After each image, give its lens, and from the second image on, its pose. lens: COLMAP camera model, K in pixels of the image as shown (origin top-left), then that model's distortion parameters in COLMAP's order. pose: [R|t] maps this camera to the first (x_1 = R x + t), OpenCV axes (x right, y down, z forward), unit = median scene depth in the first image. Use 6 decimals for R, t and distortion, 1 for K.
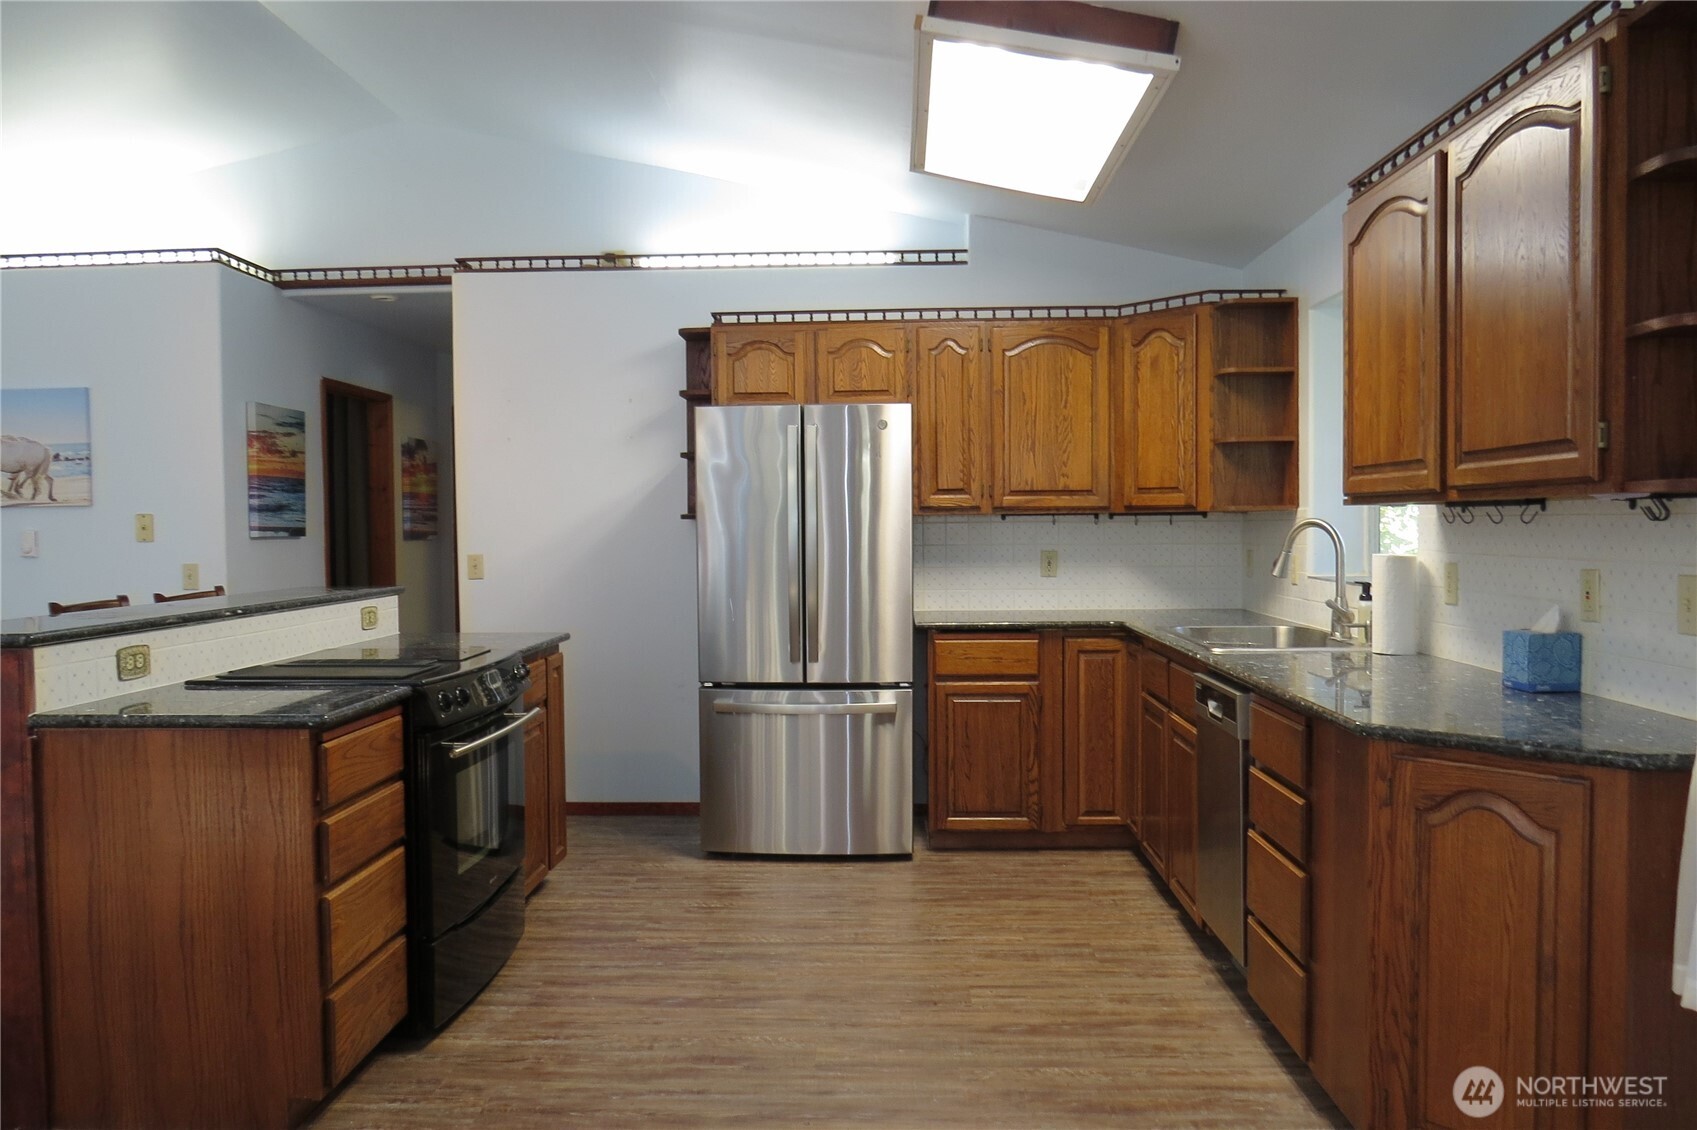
lens RADIAL K [[1246.3, 0, 857.7], [0, 1246.3, 569.7], [0, 0, 1]] dist [-0.008736, -0.007505]
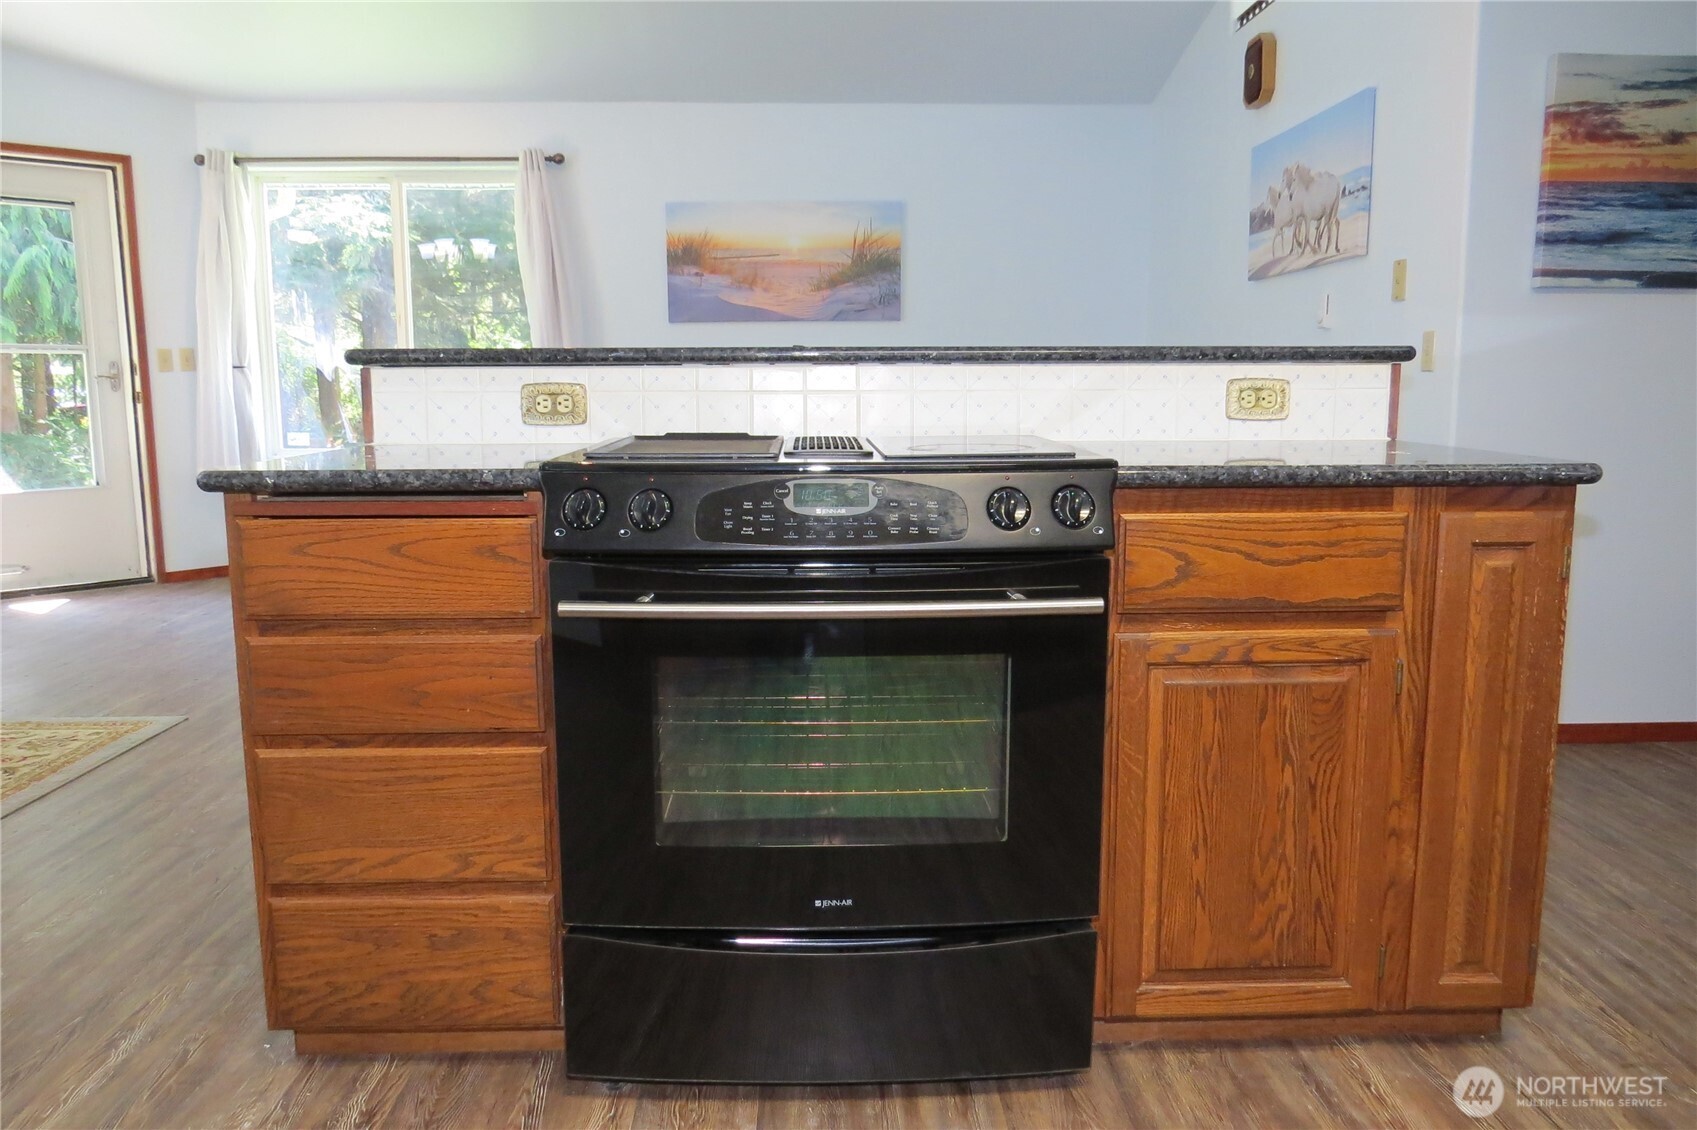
lens RADIAL K [[1246.3, 0, 853.7], [0, 1246.3, 559.0], [0, 0, 1]] dist [-0.008736, -0.007505]
pose [[0.053143, 0.151576, -0.987016, 0.115801], [-0.039253, 0.987966, 0.149609, 0.027745], [0.997815, 0.030793, 0.058454, 0.660842]]
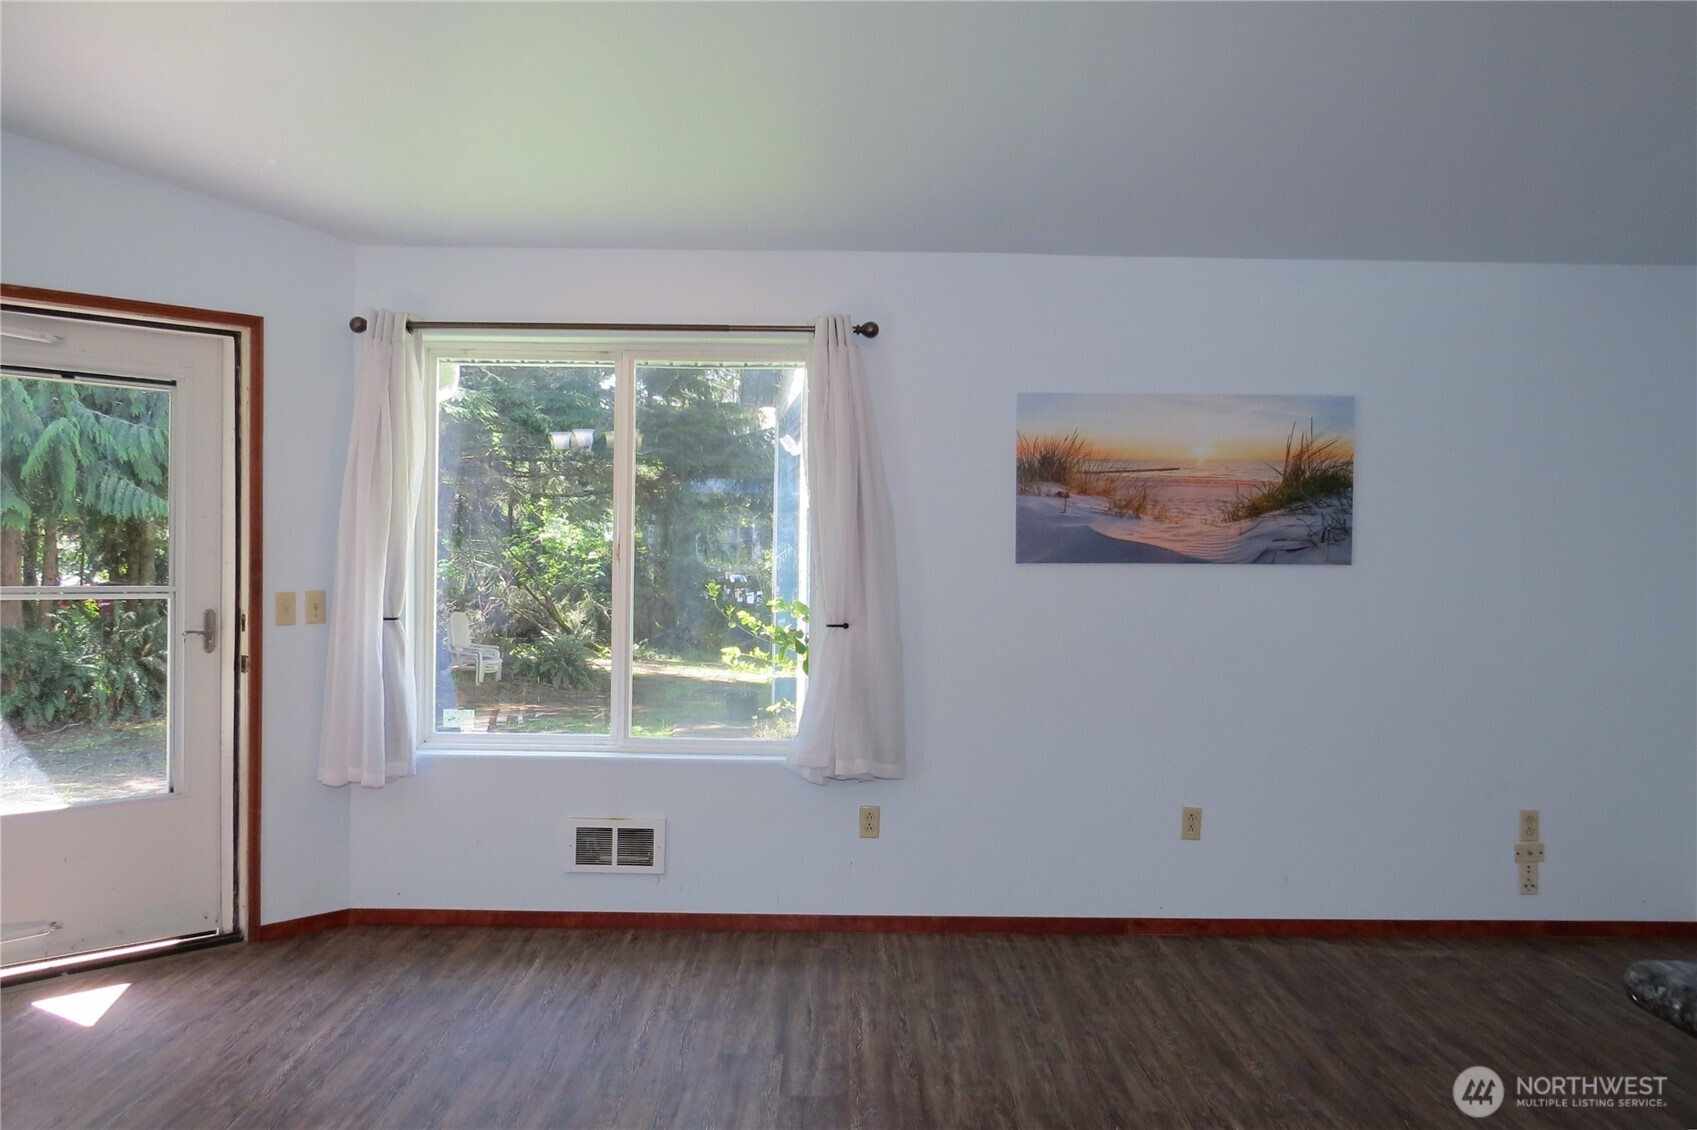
lens RADIAL K [[1298.2, 0, 851.3], [0, 1298.2, 559.2], [0, 0, 1]] dist [-0.034859, 0.012109]
pose [[0.045429, 0.014746, -0.998859, -0.029452], [-0.053268, 0.998504, 0.012318, 0.010088], [0.997546, 0.052648, 0.046147, 0.559396]]
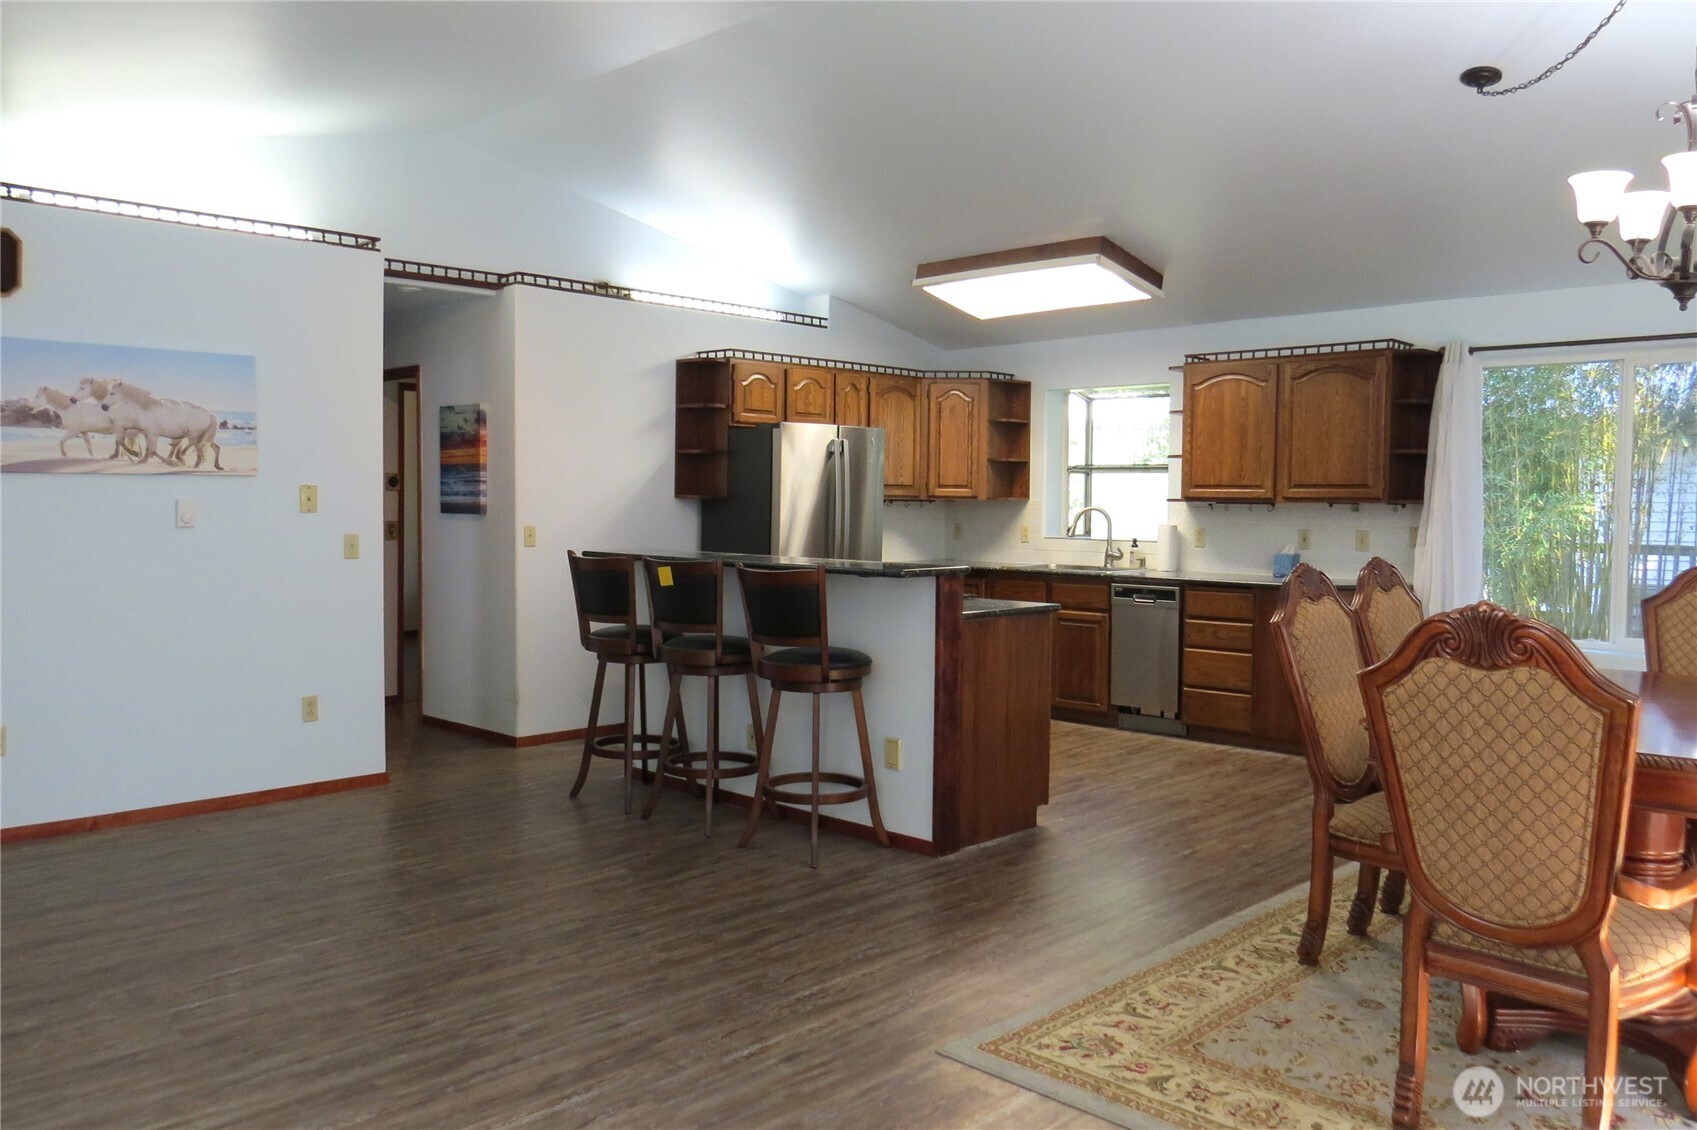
lens RADIAL K [[1246.3, 0, 853.7], [0, 1246.3, 563.1], [0, 0, 1]] dist [-0.008736, -0.007505]
pose [[0.677110, -0.021464, 0.735569, -1.023762], [0.010786, 0.999757, 0.019244, 0.004420], [-0.735803, -0.005096, 0.677177, -0.024856]]
